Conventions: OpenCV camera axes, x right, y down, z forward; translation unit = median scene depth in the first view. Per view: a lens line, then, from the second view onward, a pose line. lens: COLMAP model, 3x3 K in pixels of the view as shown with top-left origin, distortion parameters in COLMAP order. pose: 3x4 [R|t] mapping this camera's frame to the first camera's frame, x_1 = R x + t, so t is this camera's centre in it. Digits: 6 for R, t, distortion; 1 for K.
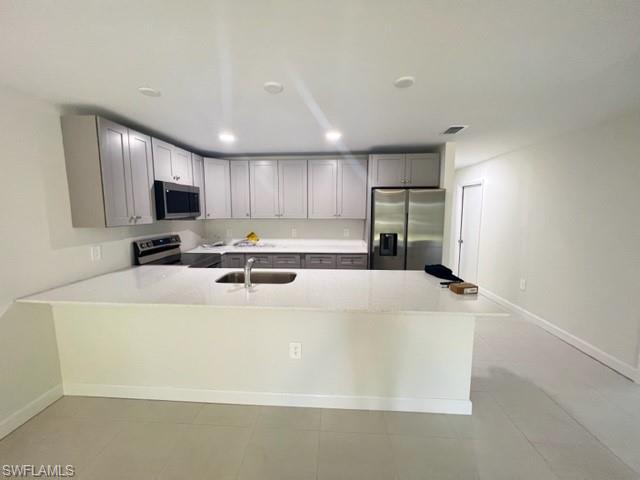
lens RADIAL K [[255.8, 0, 320.0], [0, 255.8, 240.0], [0, 0, 1]] dist [0.001293, 0.000095]
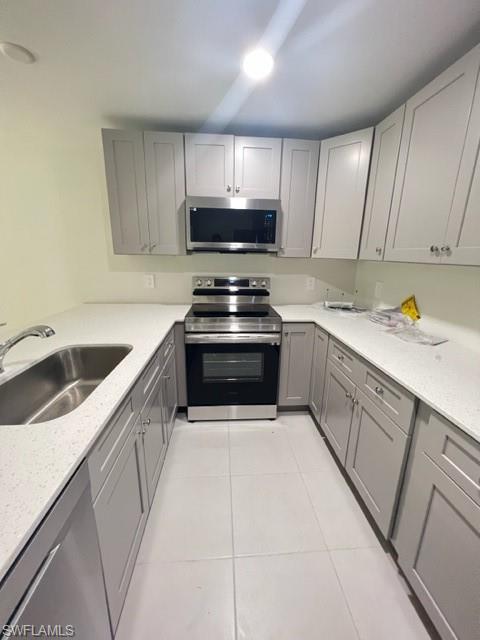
lens RADIAL K [[255.8, 0, 240.0], [0, 255.8, 320.0], [0, 0, 1]] dist [0.001293, 0.000095]
pose [[0.124090, 0.255203, -0.958891, 0.138607], [-0.140626, 0.961130, 0.237600, -0.064432], [0.982256, 0.105361, 0.155155, 0.812891]]
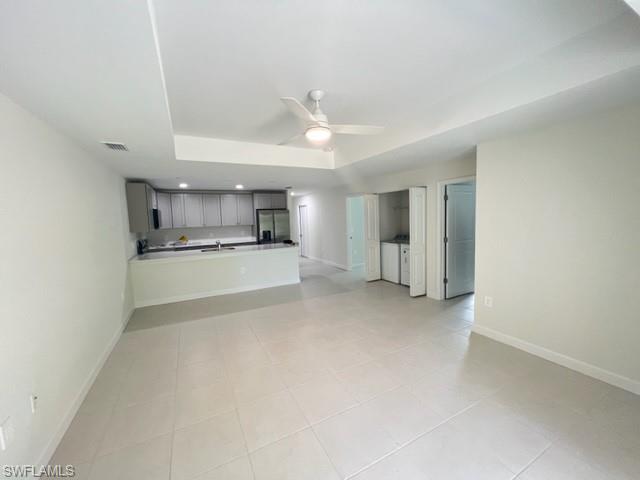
lens RADIAL K [[255.8, 0, 320.0], [0, 255.8, 240.0], [0, 0, 1]] dist [0.001293, 0.000095]
pose [[0.858499, -0.070736, 0.507914, -0.425389], [0.089385, 0.995920, -0.012382, 0.112908], [-0.504966, 0.056029, 0.861319, -1.030528]]
